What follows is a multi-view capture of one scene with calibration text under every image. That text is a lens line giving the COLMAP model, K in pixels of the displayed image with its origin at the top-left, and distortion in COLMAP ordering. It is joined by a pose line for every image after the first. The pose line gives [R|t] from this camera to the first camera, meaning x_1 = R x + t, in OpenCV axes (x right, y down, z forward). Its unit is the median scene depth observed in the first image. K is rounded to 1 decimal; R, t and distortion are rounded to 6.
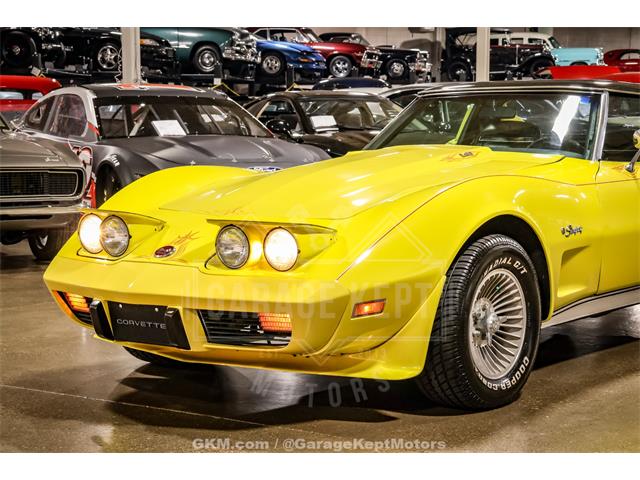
lens RADIAL K [[1481.6, 0, 320.0], [0, 1481.6, 240.0], [0, 0, 1]] dist [0.409018, 0.282408]
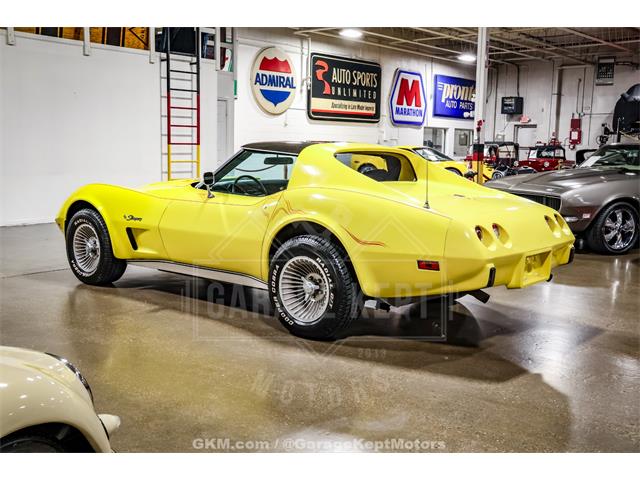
lens RADIAL K [[704.3, 0, 320.0], [0, 704.3, 240.0], [0, 0, 1]] dist [-0.029201, 0.246974]
pose [[-0.063077, 0.134923, -0.988846, 0.662754], [-0.106936, 0.984201, 0.141110, -0.083183], [0.992263, 0.114644, -0.047653, 0.805866]]
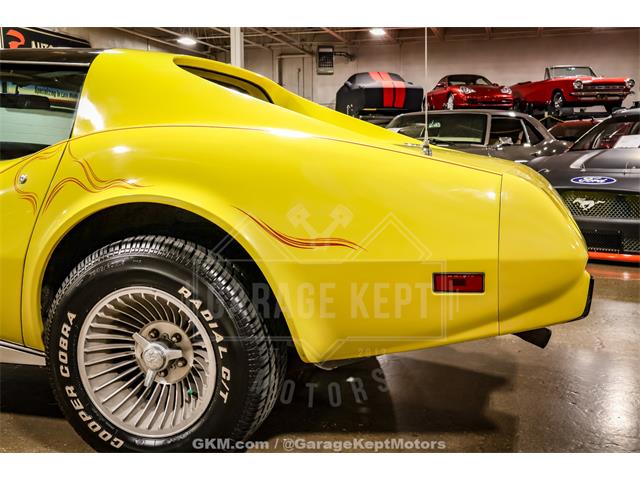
lens RADIAL K [[704.3, 0, 320.0], [0, 704.3, 240.0], [0, 0, 1]] dist [-0.029201, 0.246974]
pose [[0.343671, 0.123312, -0.930959, 0.416161], [-0.081440, 0.991520, 0.101270, -0.044716], [0.935552, 0.041014, 0.350800, 0.753516]]
